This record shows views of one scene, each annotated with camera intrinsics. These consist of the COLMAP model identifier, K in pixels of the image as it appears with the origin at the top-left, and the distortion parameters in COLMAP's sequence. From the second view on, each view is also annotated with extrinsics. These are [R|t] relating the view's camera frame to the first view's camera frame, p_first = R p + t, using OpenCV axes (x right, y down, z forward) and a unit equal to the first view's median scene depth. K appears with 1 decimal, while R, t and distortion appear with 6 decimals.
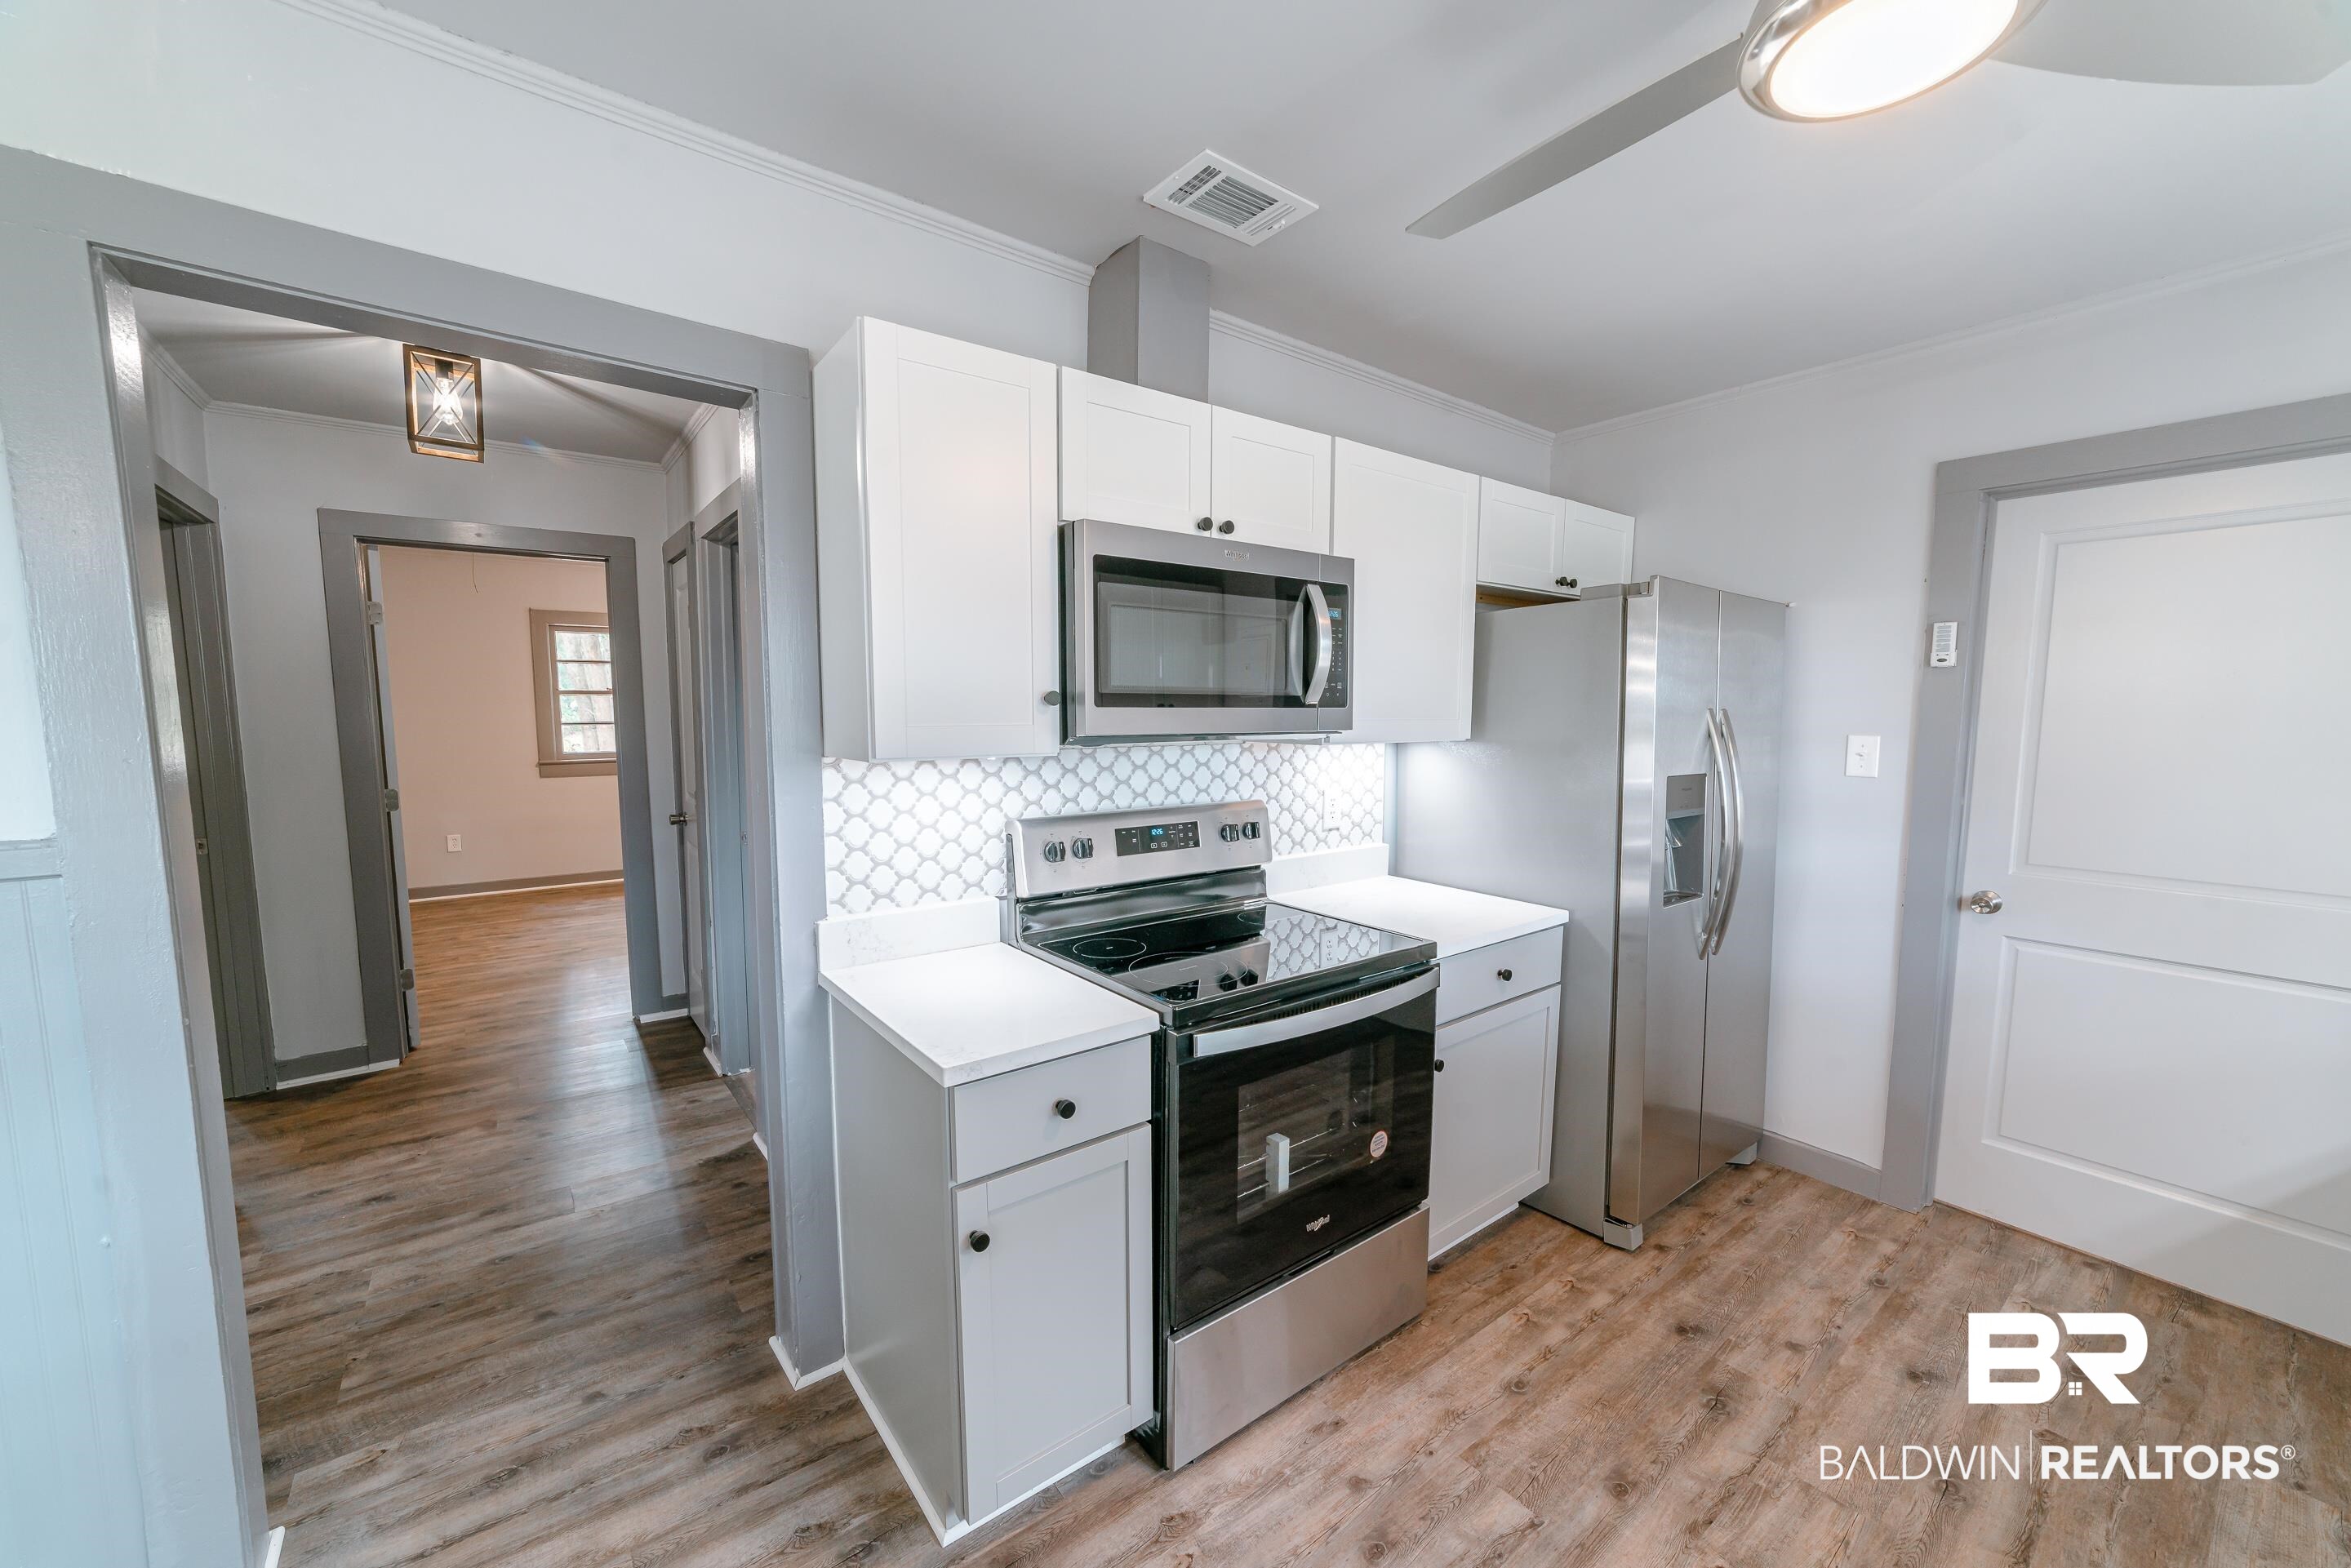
lens RADIAL K [[899.6, 0, 1164.1], [0, 899.6, 787.9], [0, 0, 1]] dist [-0.009476, 0.002973]
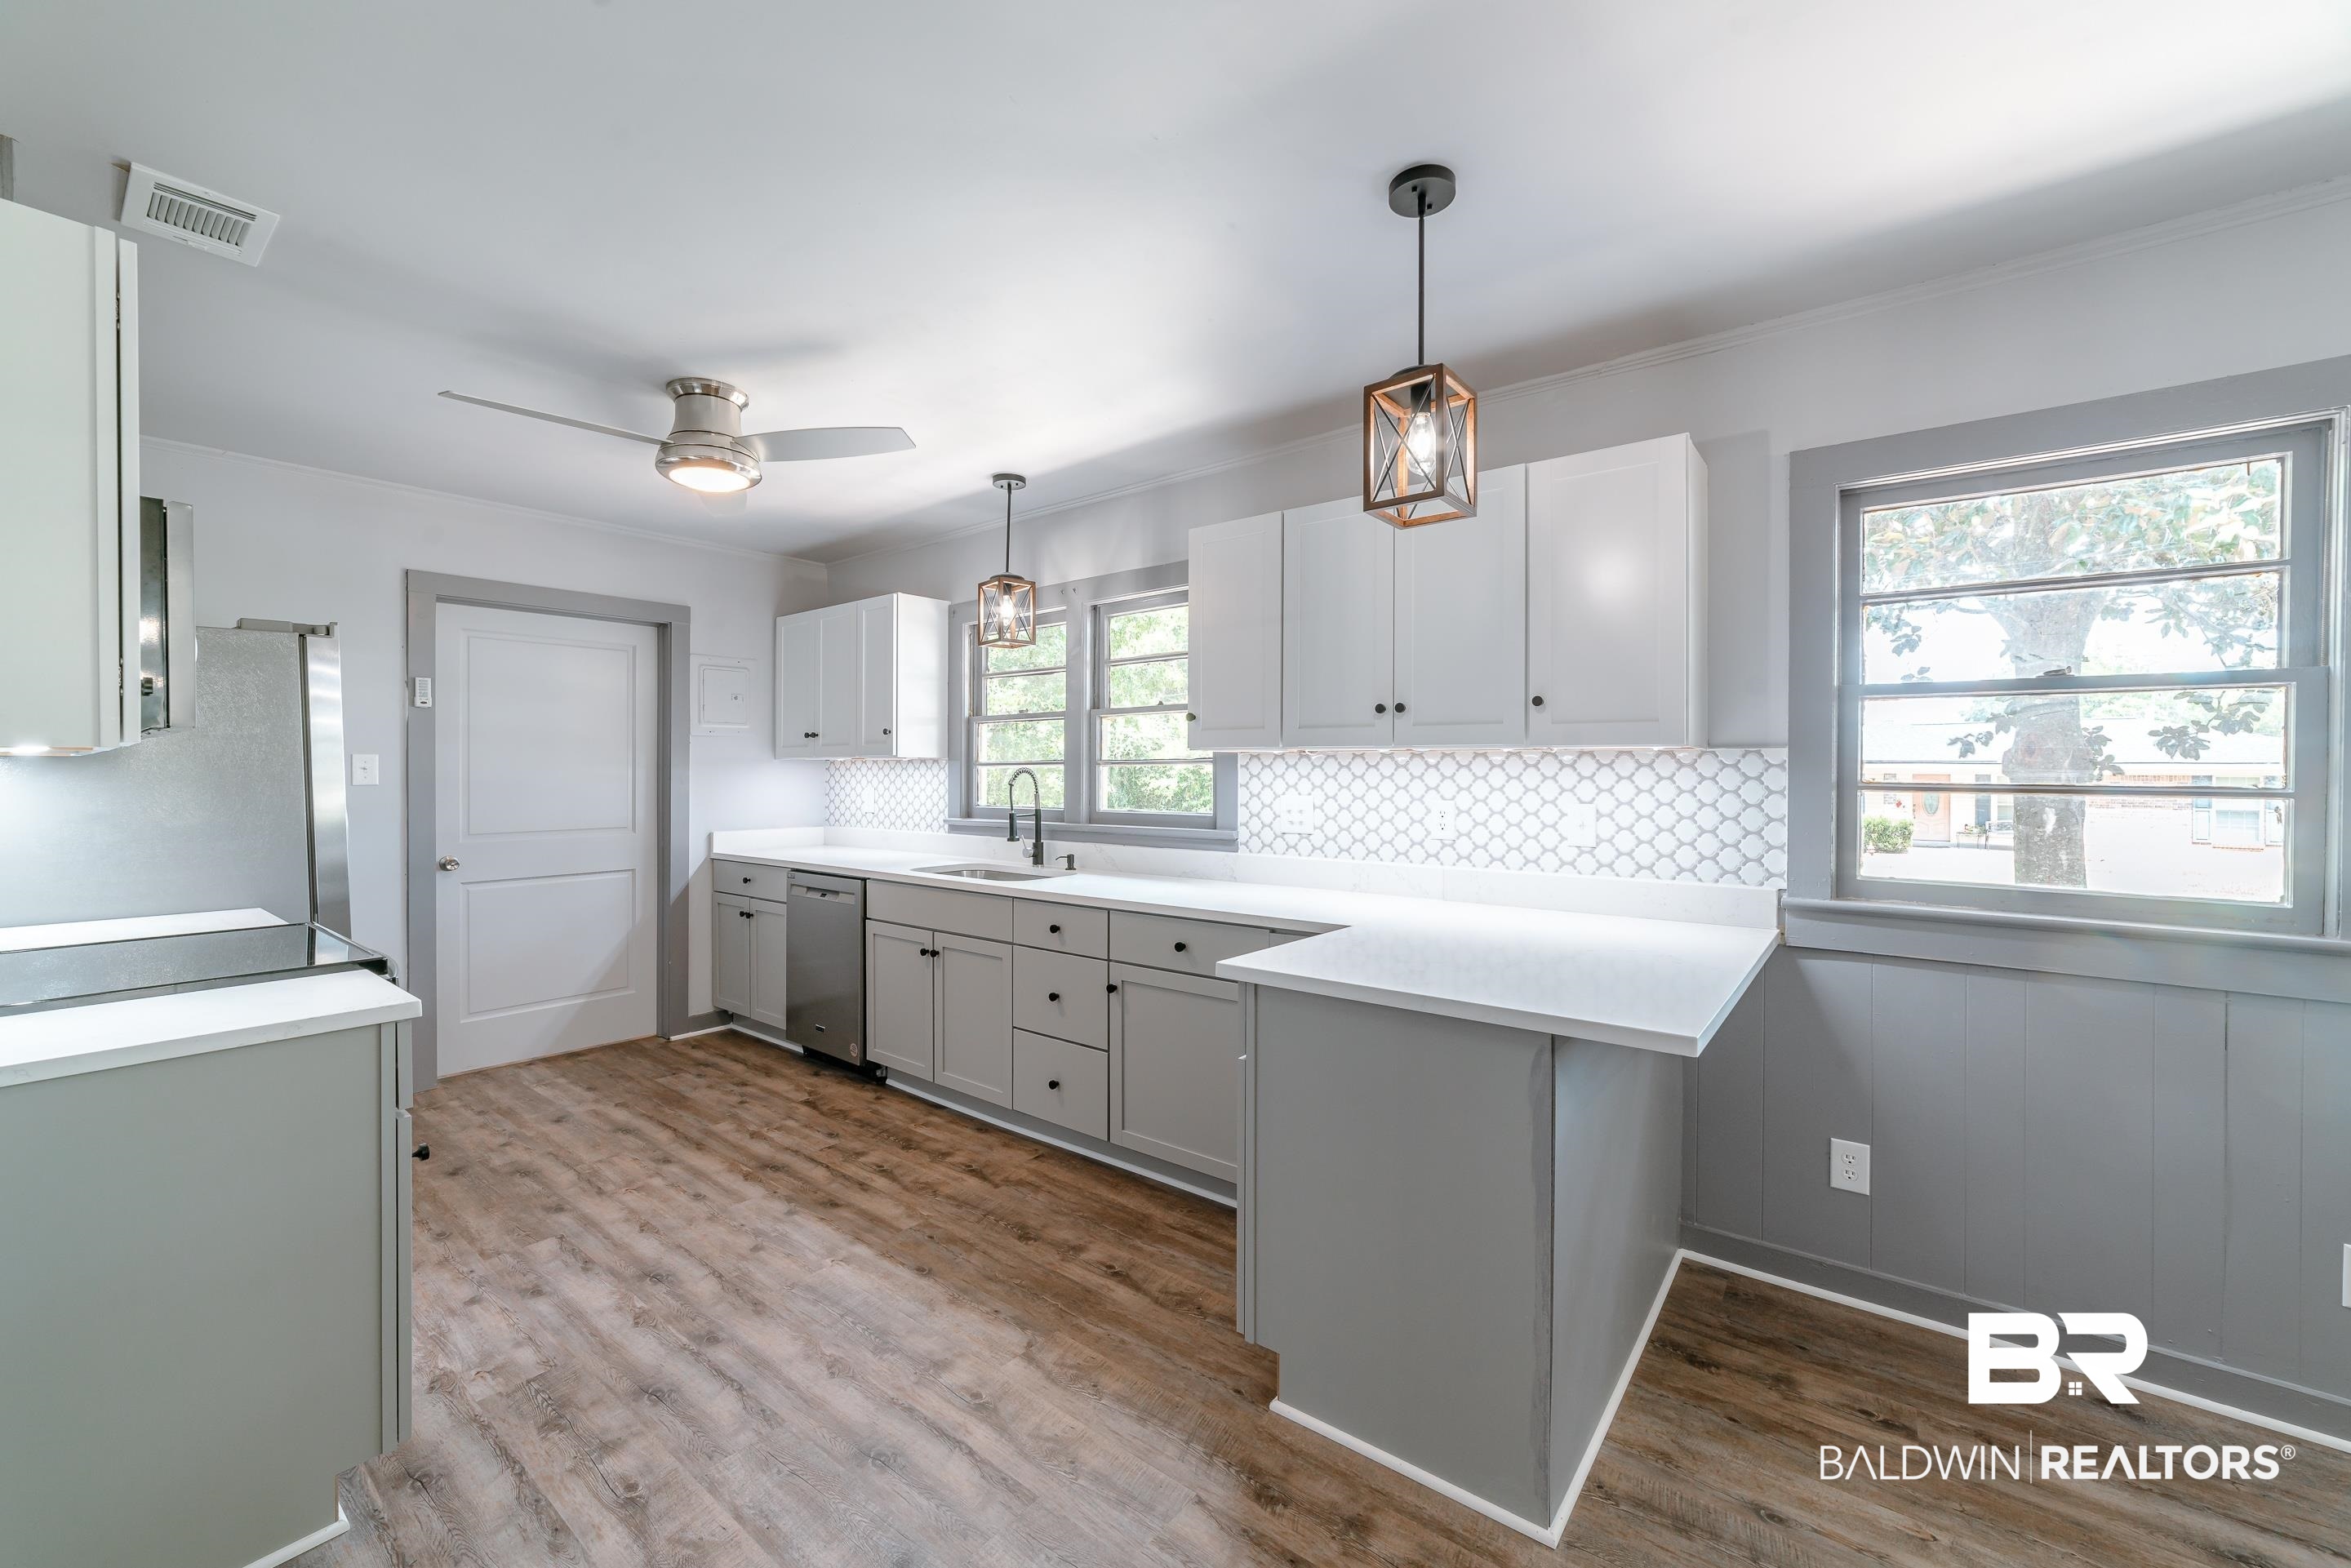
lens RADIAL K [[899.6, 0, 1163.2], [0, 899.6, 773.6], [0, 0, 1]] dist [-0.009476, 0.002973]
pose [[-0.225613, -0.013221, 0.974127, -1.044692], [0.084458, 0.995878, 0.033077, 0.033633], [-0.970549, 0.089735, -0.223567, 0.188356]]
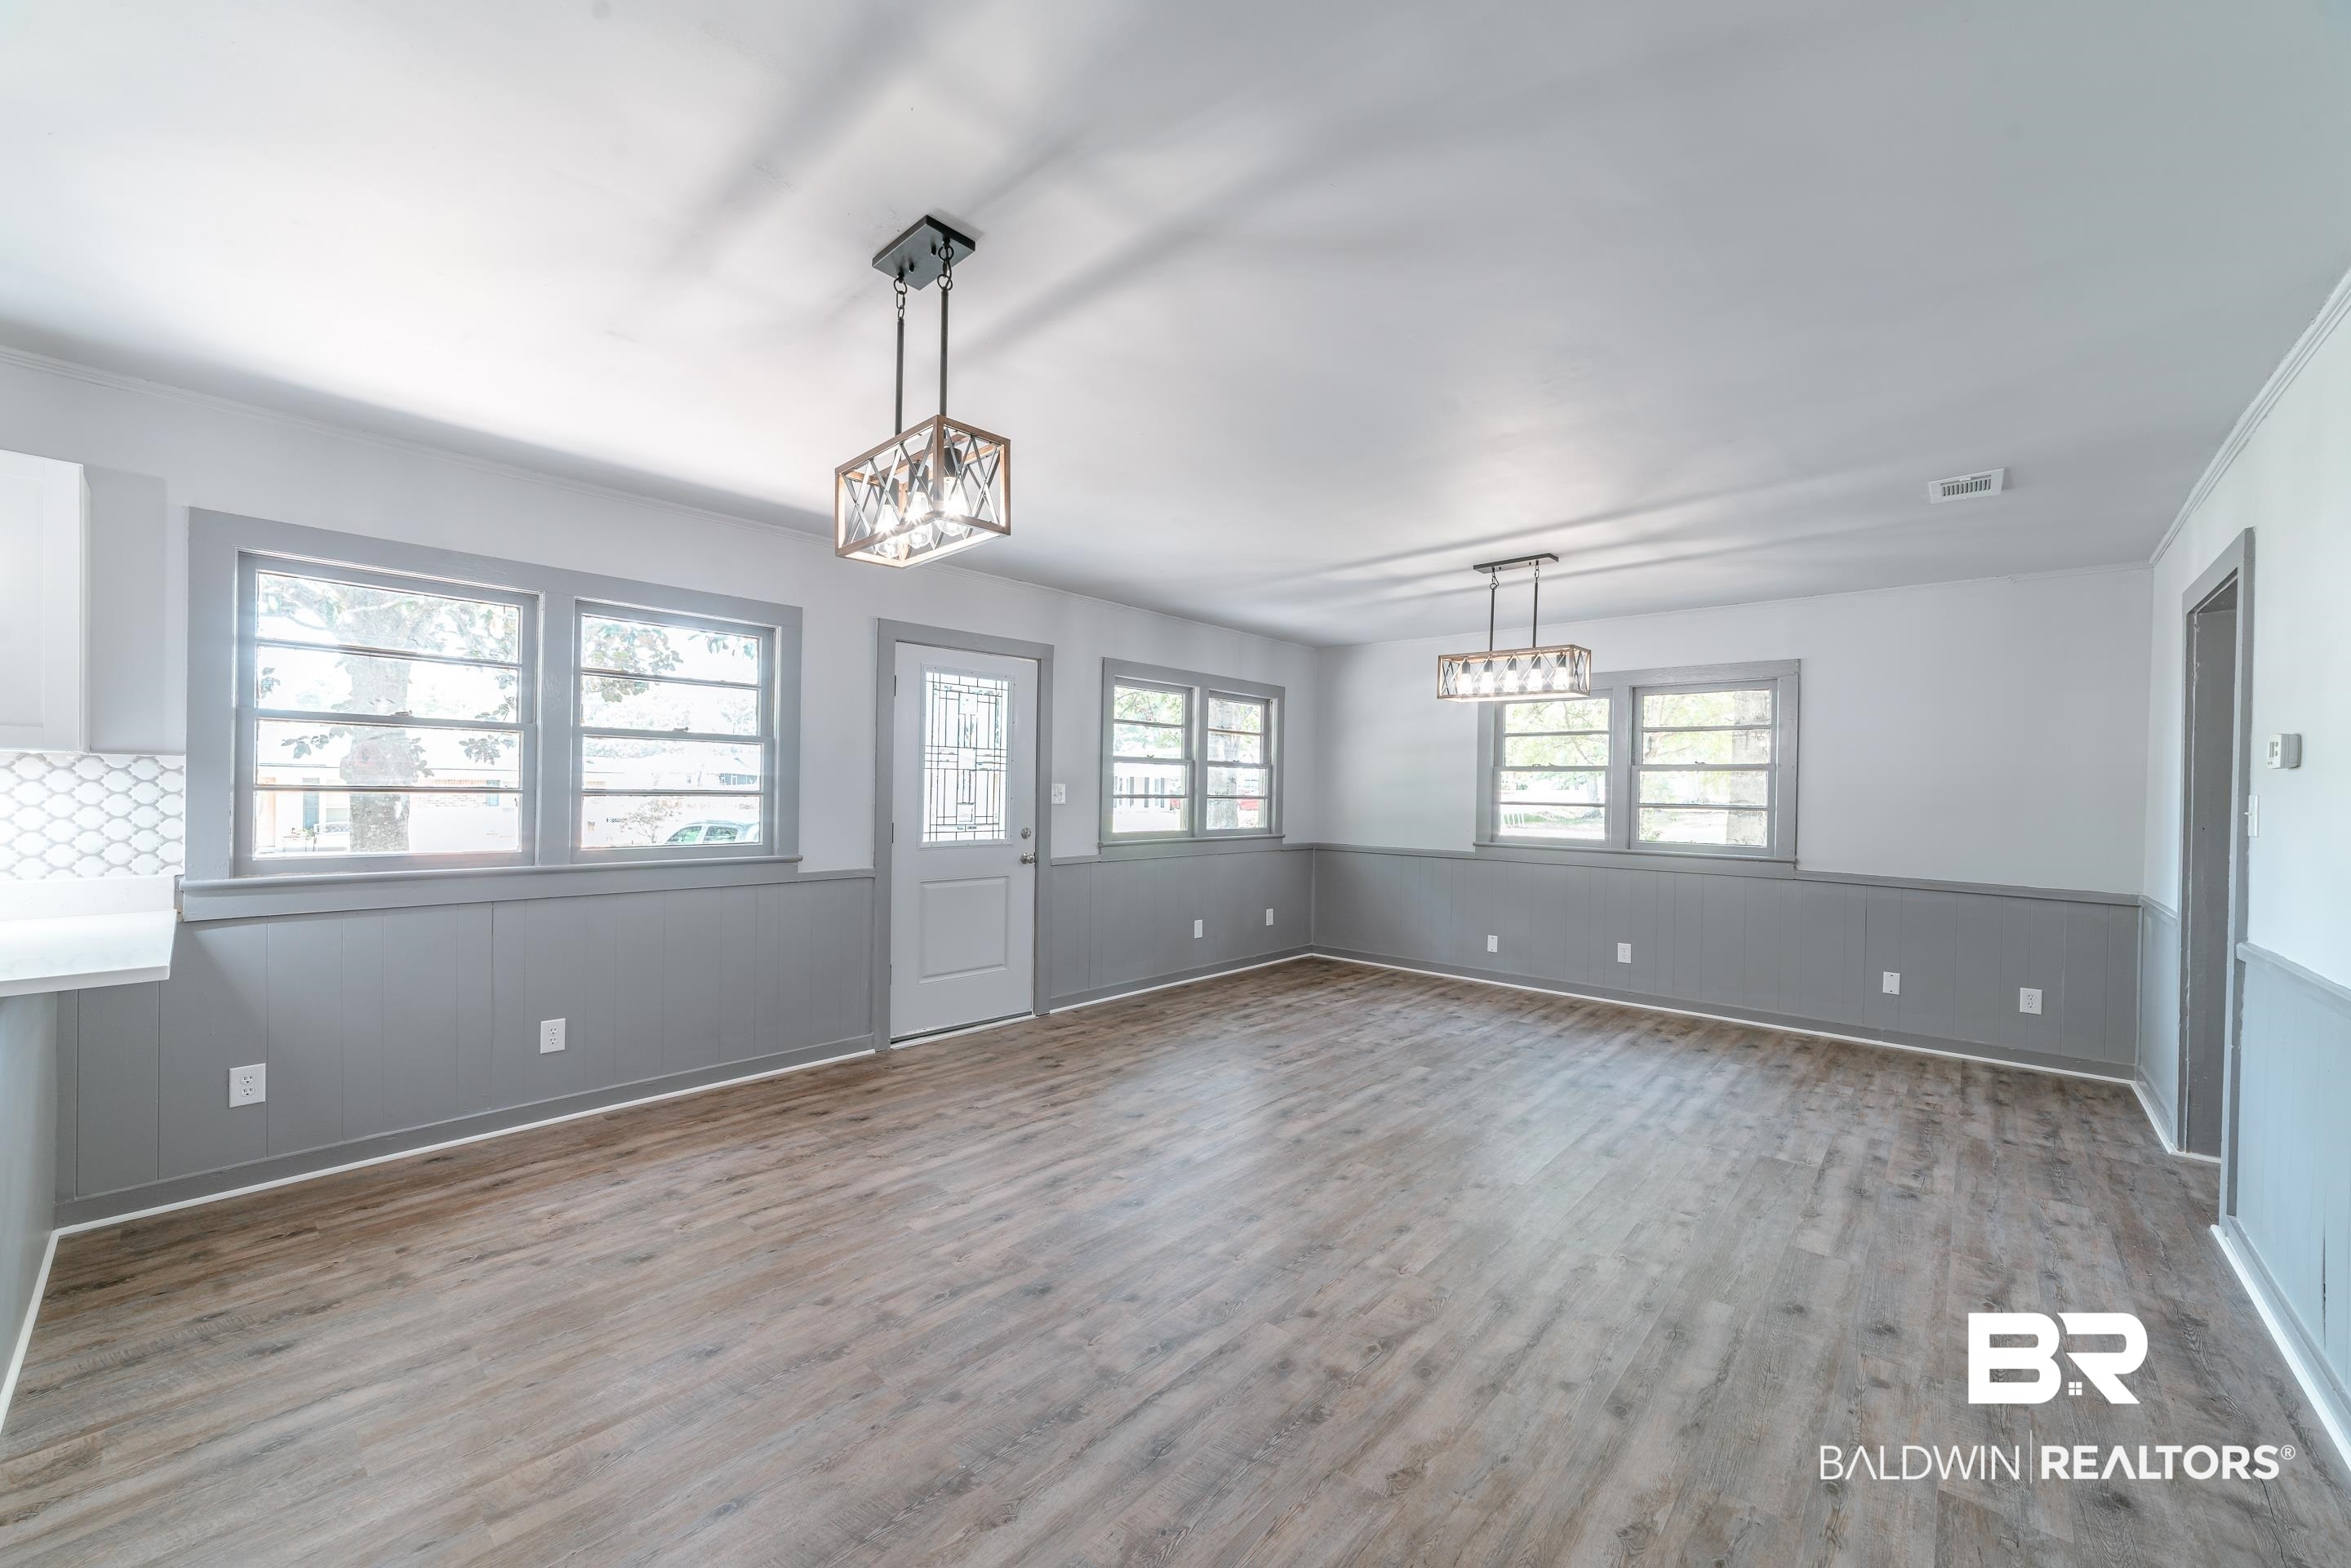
lens RADIAL K [[899.6, 0, 1221.3], [0, 899.6, 791.6], [0, 0, 1]] dist [-0.009476, 0.002973]
pose [[-0.980066, -0.021941, -0.197459, -1.328843], [-0.041069, 0.994790, 0.093303, -0.019932], [0.194383, 0.099552, -0.975861, 0.691903]]
